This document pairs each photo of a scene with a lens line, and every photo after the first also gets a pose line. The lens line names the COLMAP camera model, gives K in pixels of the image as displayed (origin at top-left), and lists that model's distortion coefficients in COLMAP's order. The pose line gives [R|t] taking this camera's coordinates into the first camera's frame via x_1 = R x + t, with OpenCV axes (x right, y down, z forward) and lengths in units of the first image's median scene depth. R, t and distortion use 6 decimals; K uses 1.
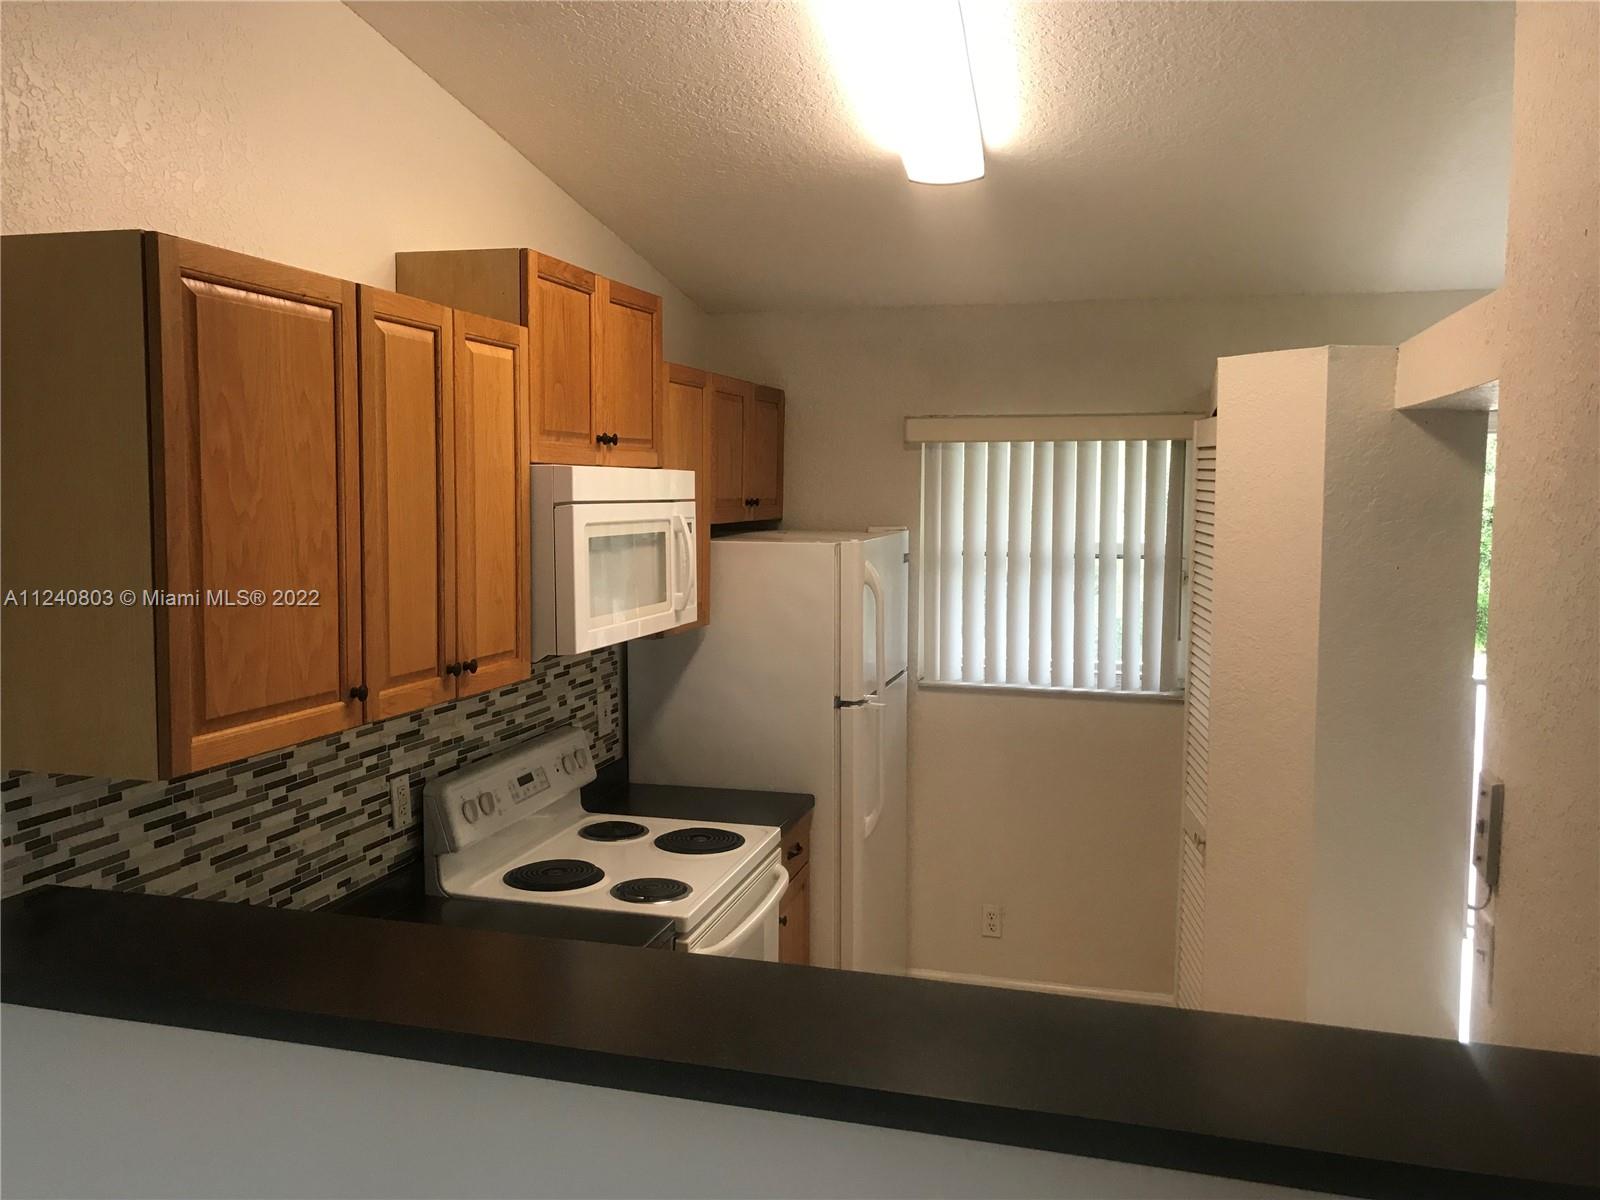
lens RADIAL K [[1302.7, 0, 796.5], [0, 1302.7, 568.8], [0, 0, 1]] dist [0.080117, -0.088952]
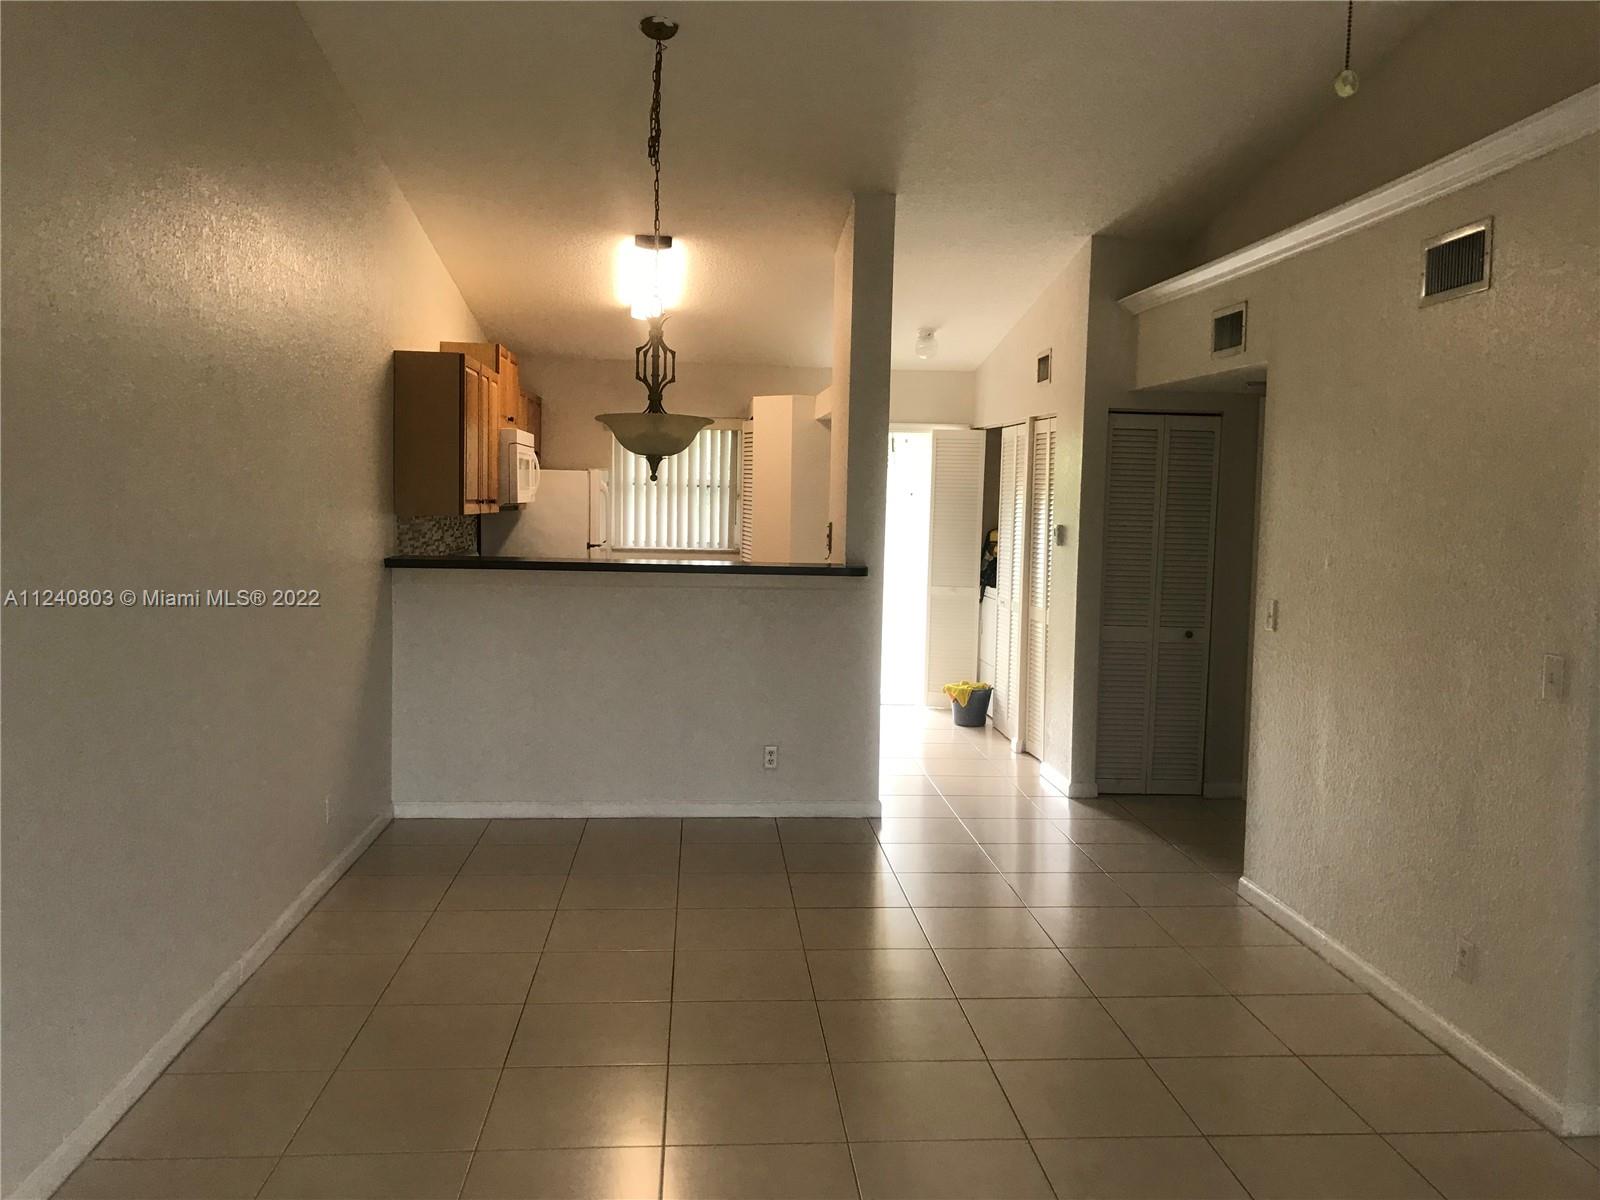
lens RADIAL K [[1302.7, 0, 796.5], [0, 1302.7, 568.8], [0, 0, 1]] dist [0.080117, -0.088952]
pose [[0.938526, -0.006992, 0.345138, -0.546296], [0.007271, 0.999973, 0.000486, 0.198538], [-0.345132, 0.002053, 0.938552, -1.605097]]
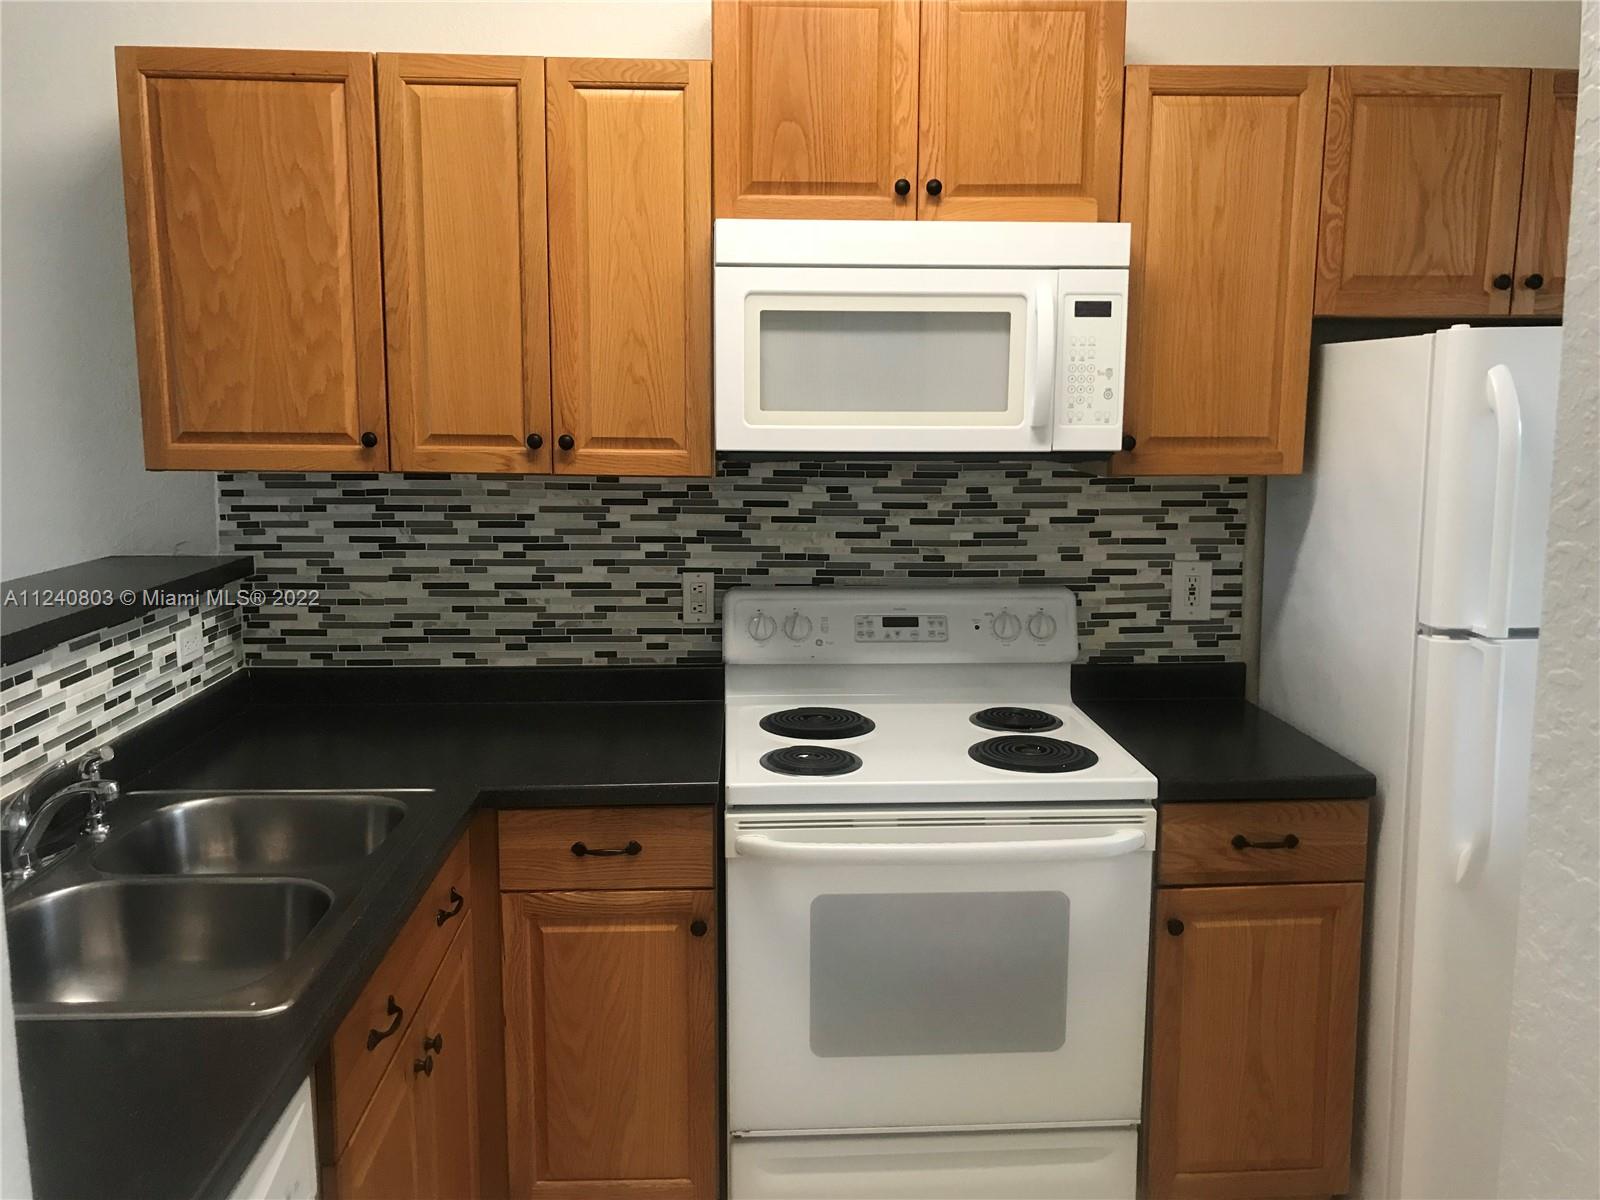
lens RADIAL K [[1302.7, 0, 796.5], [0, 1302.7, 568.8], [0, 0, 1]] dist [0.080117, -0.088952]
pose [[0.317402, 0.115834, -0.941190, 0.660613], [-0.062623, 0.992905, 0.101080, 0.054727], [0.946221, 0.026857, 0.322404, 0.787560]]
